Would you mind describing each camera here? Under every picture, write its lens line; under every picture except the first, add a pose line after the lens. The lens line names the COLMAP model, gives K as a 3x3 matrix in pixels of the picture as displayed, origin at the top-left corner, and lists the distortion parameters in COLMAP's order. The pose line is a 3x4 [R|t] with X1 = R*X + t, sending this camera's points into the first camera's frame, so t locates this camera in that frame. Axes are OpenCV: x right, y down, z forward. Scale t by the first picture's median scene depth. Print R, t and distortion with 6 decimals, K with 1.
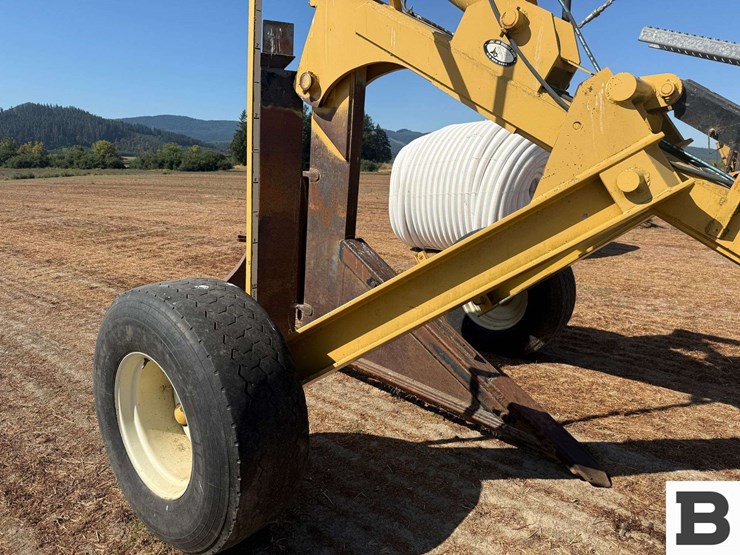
lens RADIAL K [[527.8, 0, 370.0], [0, 527.8, 277.5], [0, 0, 1]] dist [0.065535, -0.097395]
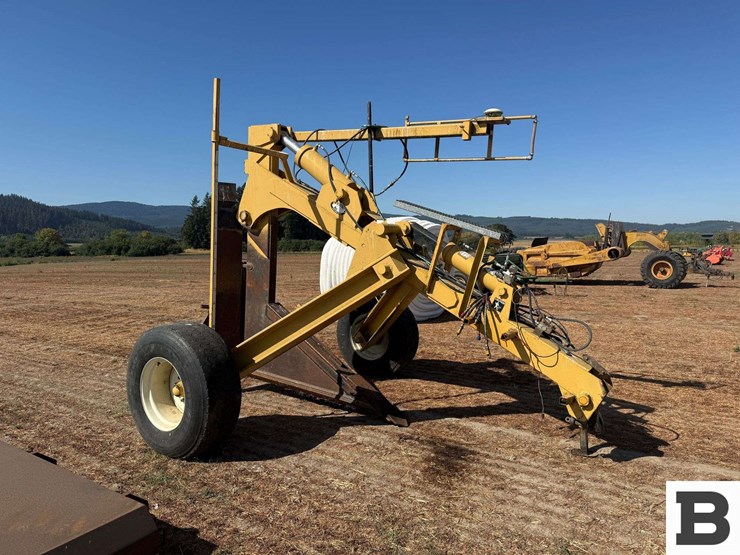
lens RADIAL K [[526.0, 0, 382.5], [0, 526.0, 273.4], [0, 0, 1]] dist [0.072220, -0.096192]
pose [[0.993486, -0.030591, 0.109772, 0.134877], [0.047041, 0.987483, -0.150548, 0.104818], [-0.103793, 0.154731, 0.982489, -0.717784]]
